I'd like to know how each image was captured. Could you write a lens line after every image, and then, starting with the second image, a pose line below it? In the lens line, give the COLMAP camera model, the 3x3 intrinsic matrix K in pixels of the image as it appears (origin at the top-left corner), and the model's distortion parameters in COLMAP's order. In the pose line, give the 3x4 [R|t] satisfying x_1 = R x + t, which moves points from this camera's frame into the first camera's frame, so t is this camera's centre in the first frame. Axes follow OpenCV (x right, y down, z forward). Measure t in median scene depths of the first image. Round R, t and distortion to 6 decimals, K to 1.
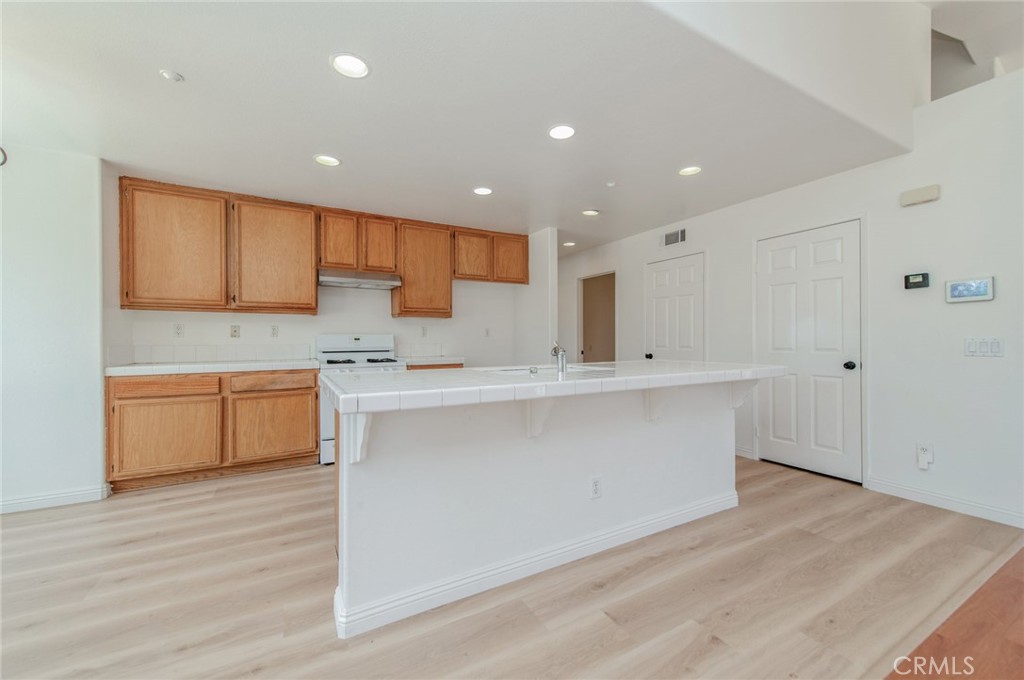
lens RADIAL K [[401.8, 0, 512.2], [0, 401.8, 336.8], [0, 0, 1]] dist [0.015567, -0.003682]
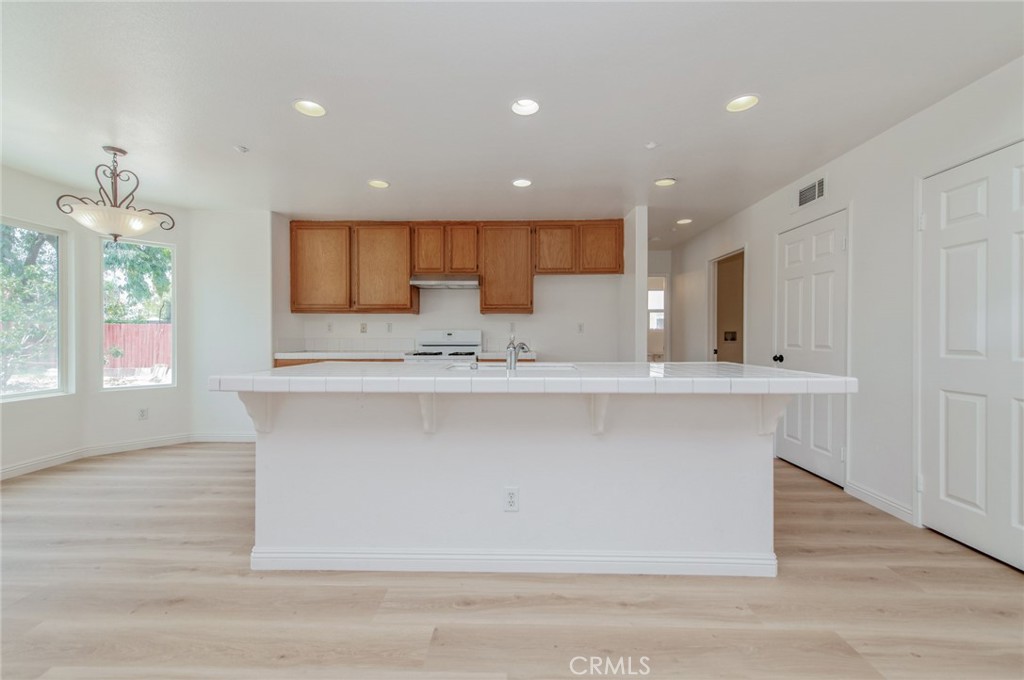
lens RADIAL K [[401.8, 0, 510.5], [0, 401.8, 338.1], [0, 0, 1]] dist [0.015567, -0.003682]
pose [[0.862597, 0.006837, -0.505846, 0.394440], [0.000155, 0.999905, 0.013779, 0.001076], [0.505892, -0.011964, 0.862514, 0.137557]]
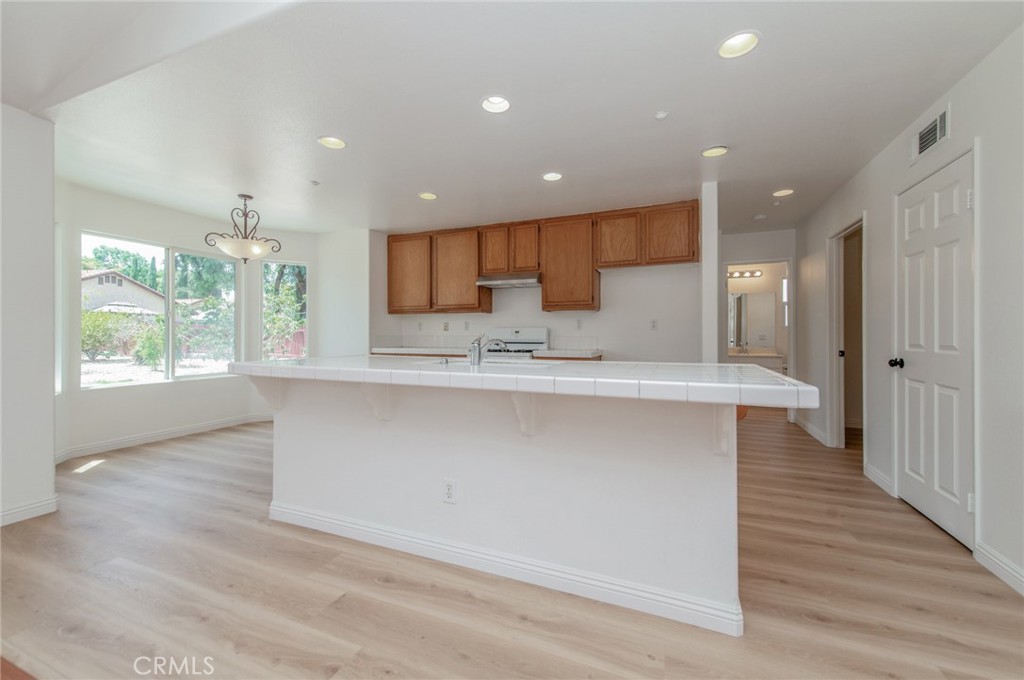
lens RADIAL K [[401.8, 0, 512.9], [0, 401.8, 333.7], [0, 0, 1]] dist [0.015567, -0.003682]
pose [[0.620606, 0.002122, -0.784119, 0.610711], [0.003140, 0.999982, 0.005192, 0.005320], [0.784116, -0.005685, 0.620588, 0.326589]]
